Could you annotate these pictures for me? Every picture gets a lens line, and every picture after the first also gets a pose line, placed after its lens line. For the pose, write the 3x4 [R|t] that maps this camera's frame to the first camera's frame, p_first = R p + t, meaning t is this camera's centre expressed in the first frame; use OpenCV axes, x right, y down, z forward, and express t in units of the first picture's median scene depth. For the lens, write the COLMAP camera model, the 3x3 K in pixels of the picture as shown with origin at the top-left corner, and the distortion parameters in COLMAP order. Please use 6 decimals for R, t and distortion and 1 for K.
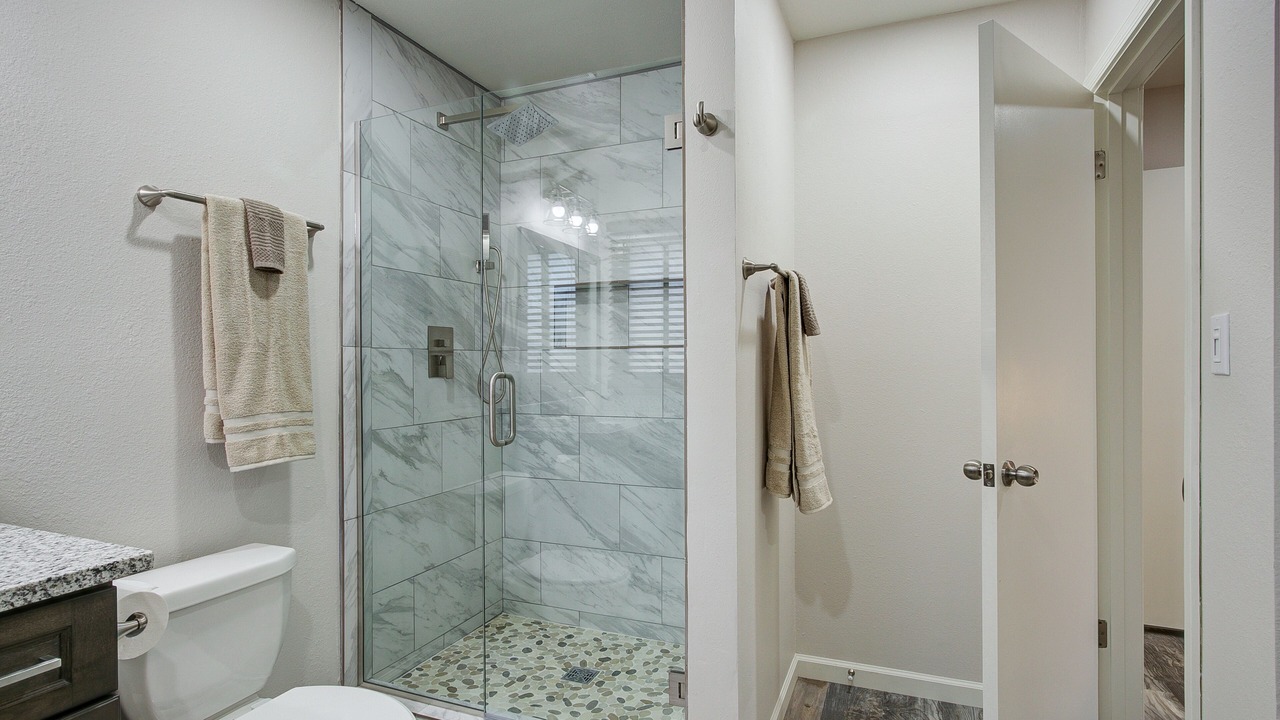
lens RADIAL K [[596.2, 0, 636.0], [0, 596.2, 364.4], [0, 0, 1]] dist [-0.030061, 0.000084]
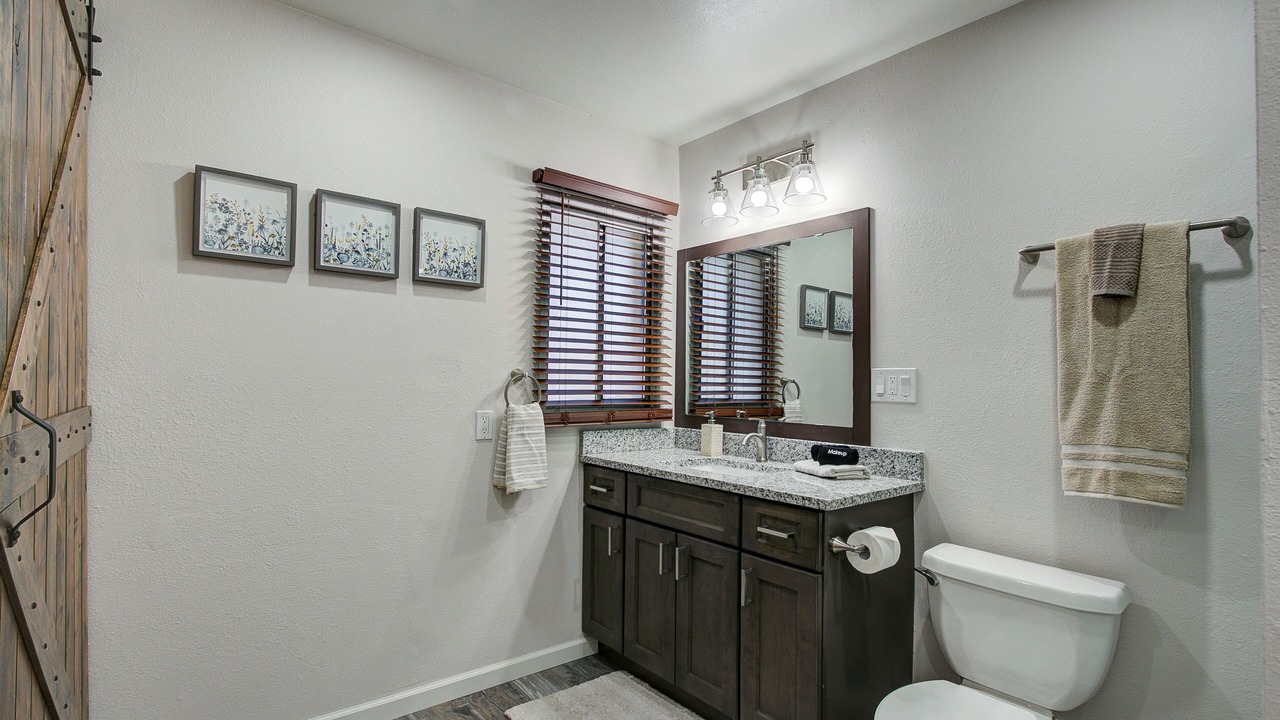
lens RADIAL K [[596.2, 0, 636.0], [0, 596.2, 364.4], [0, 0, 1]] dist [-0.030061, 0.000084]
pose [[-0.451141, -0.029410, -0.891968, 0.584402], [-0.014594, 0.999566, -0.025576, -0.013968], [0.892333, 0.001480, -0.451374, 0.757926]]
